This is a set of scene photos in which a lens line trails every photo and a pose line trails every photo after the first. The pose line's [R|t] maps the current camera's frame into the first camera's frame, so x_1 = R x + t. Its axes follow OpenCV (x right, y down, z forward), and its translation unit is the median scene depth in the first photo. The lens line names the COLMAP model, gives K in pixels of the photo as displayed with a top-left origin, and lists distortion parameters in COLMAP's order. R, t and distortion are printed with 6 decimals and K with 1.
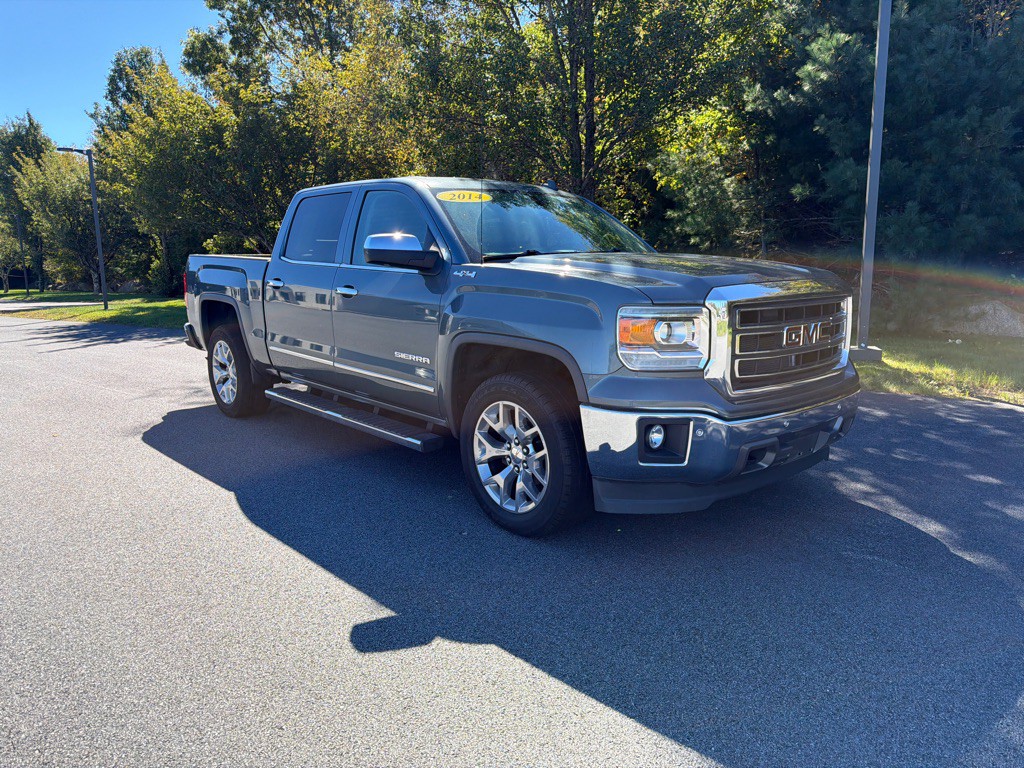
lens RADIAL K [[721.5, 0, 512.0], [0, 721.5, 384.0], [0, 0, 1]] dist [0.026893, 0.001021]
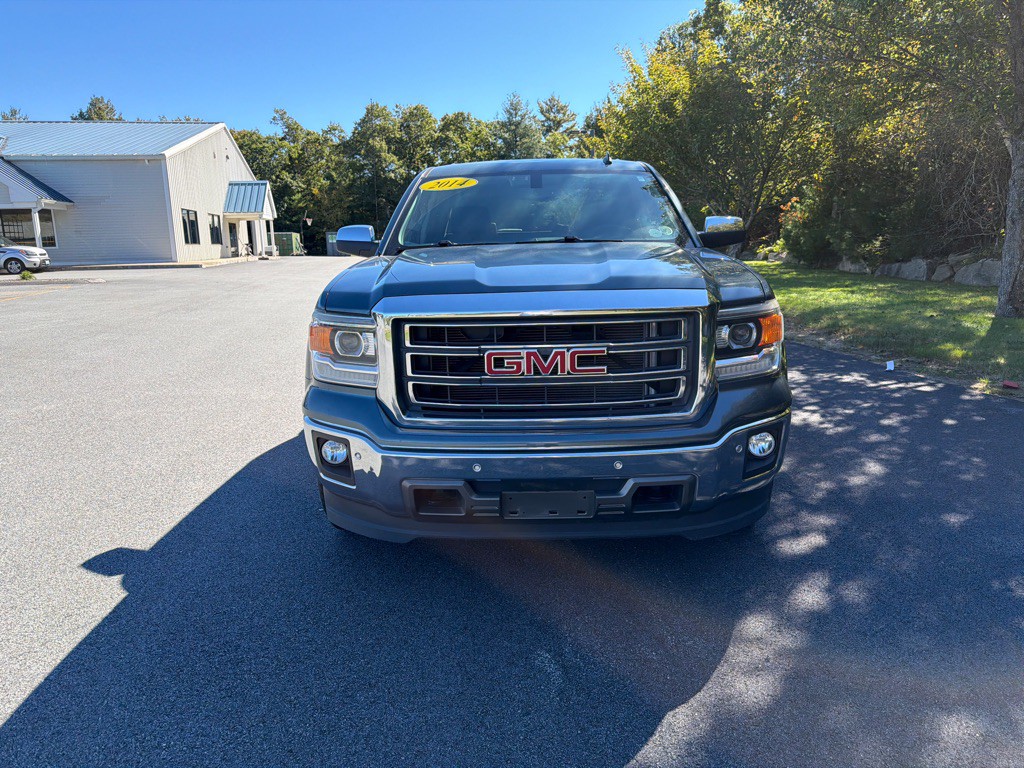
lens RADIAL K [[723.4, 0, 514.1], [0, 723.4, 388.5], [0, 0, 1]] dist [0.016815, -0.026236]
pose [[0.730936, 0.135654, -0.668828, 0.859994], [-0.093330, 0.990707, 0.098941, -0.107573], [0.676034, -0.009898, 0.736804, 0.405206]]
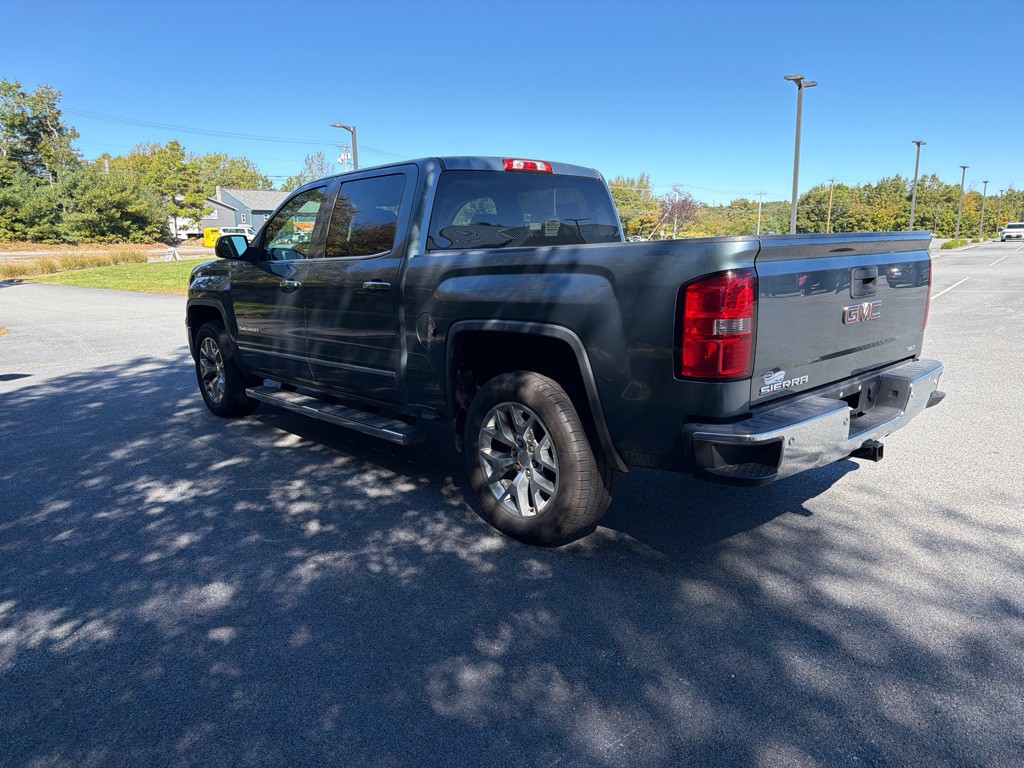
lens RADIAL K [[706.5, 0, 515.7], [0, 706.5, 388.5], [0, 0, 1]] dist [0.020928, -0.028636]
pose [[-0.999643, 0.026651, 0.001630, -0.284437], [0.025388, 0.929821, 0.367136, -0.525407], [0.008269, 0.367047, -0.930166, 2.974026]]
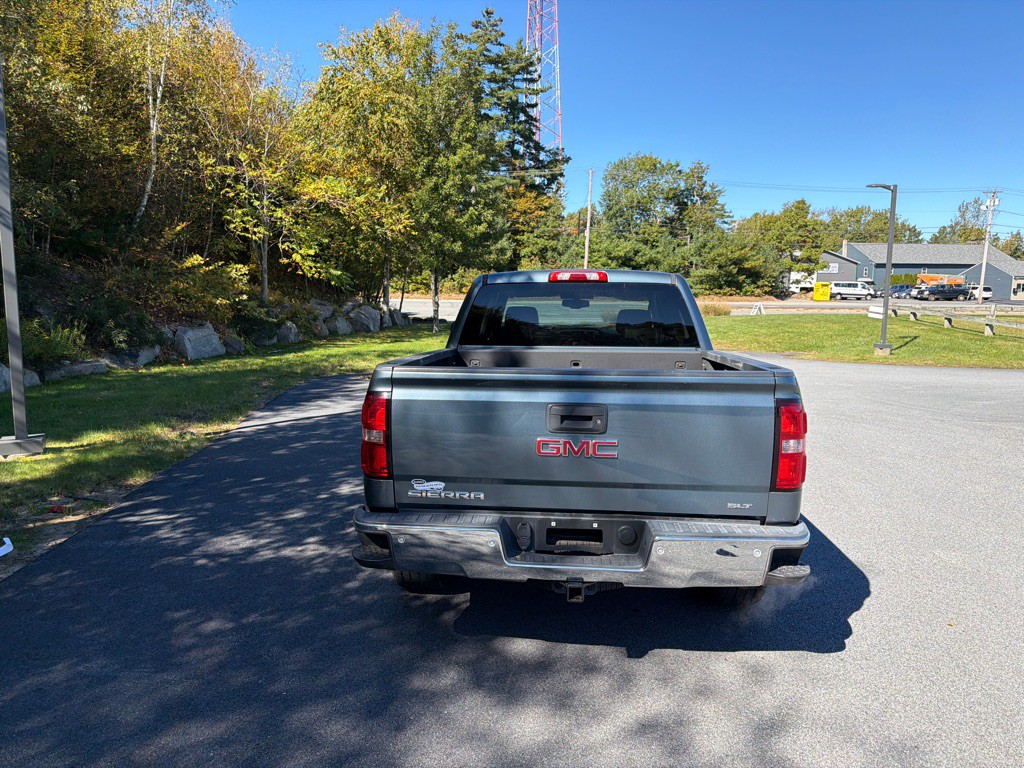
lens RADIAL K [[710.3, 0, 522.4], [0, 710.3, 393.4], [0, 0, 1]] dist [0.040937, -0.004498]
pose [[-0.682894, -0.096811, 0.724074, -1.268634], [0.121270, 0.962404, 0.243049, -0.563141], [-0.720381, 0.253785, -0.645480, 2.726510]]
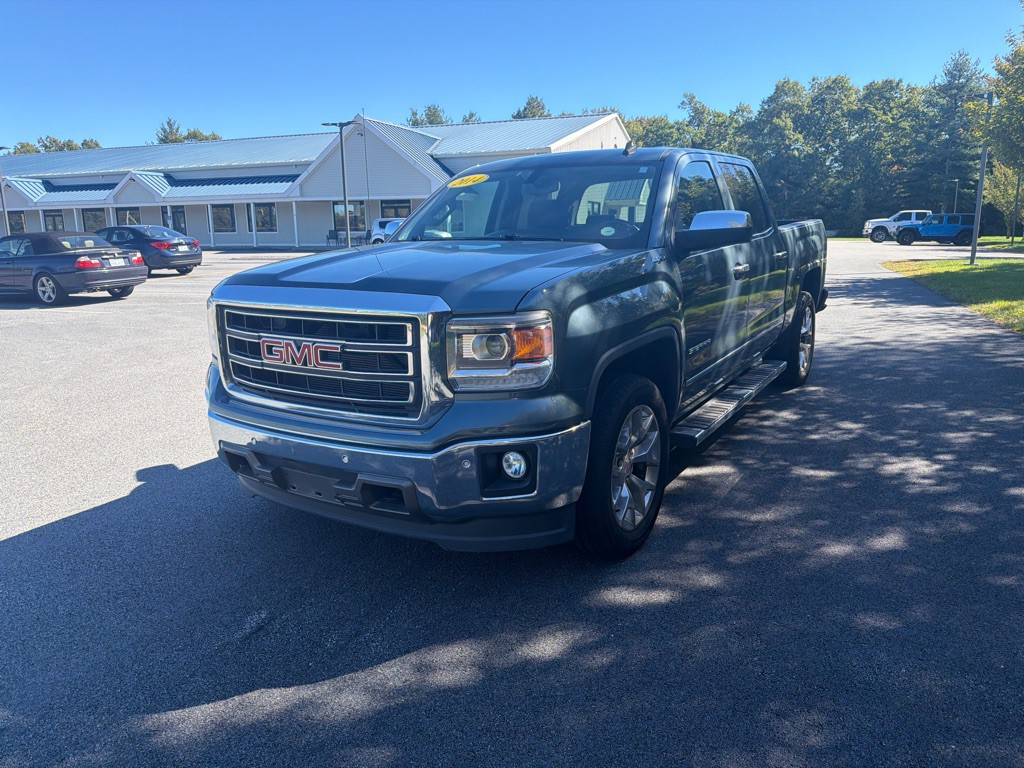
lens RADIAL K [[723.4, 0, 514.1], [0, 723.4, 388.5], [0, 0, 1]] dist [0.016815, -0.026236]
pose [[0.263398, 0.216034, -0.940187, 1.208573], [-0.137614, 0.973050, 0.185032, -0.207054], [0.954822, 0.080645, 0.286028, 0.973124]]
